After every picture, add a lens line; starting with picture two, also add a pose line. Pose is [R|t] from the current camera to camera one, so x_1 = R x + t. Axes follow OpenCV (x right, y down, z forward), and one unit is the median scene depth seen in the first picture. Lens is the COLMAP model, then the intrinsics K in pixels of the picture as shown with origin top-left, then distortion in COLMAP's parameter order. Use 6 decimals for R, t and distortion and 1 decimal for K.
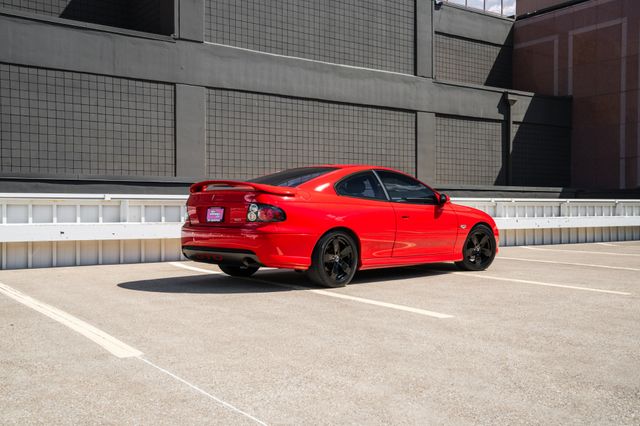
lens RADIAL K [[693.3, 0, 322.3], [0, 693.3, 214.3], [0, 0, 1]] dist [0.013489, 0.216415]
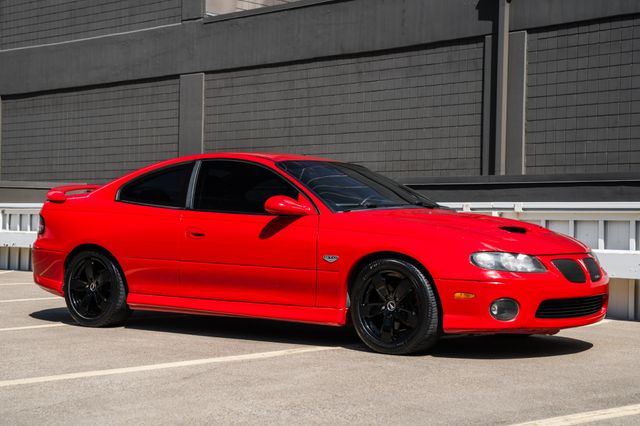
lens RADIAL K [[1220.0, 0, 328.3], [0, 1220.0, 199.8], [0, 0, 1]] dist [0.295911, 0.500717]
pose [[0.120040, -0.016111, -0.992638, 0.503118], [-0.024827, 0.999507, -0.019225, -0.002228], [0.992459, 0.026952, 0.119581, 0.395967]]
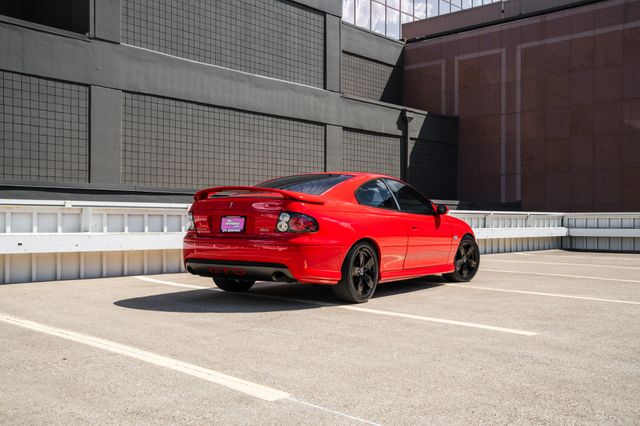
lens RADIAL K [[668.1, 0, 319.5], [0, 668.1, 214.8], [0, 0, 1]] dist [-0.000039, 0.175224]
pose [[0.980336, 0.007509, 0.197194, -0.078026], [-0.004469, 0.999864, -0.015856, 0.000555], [-0.197286, 0.014663, 0.980236, 0.045742]]
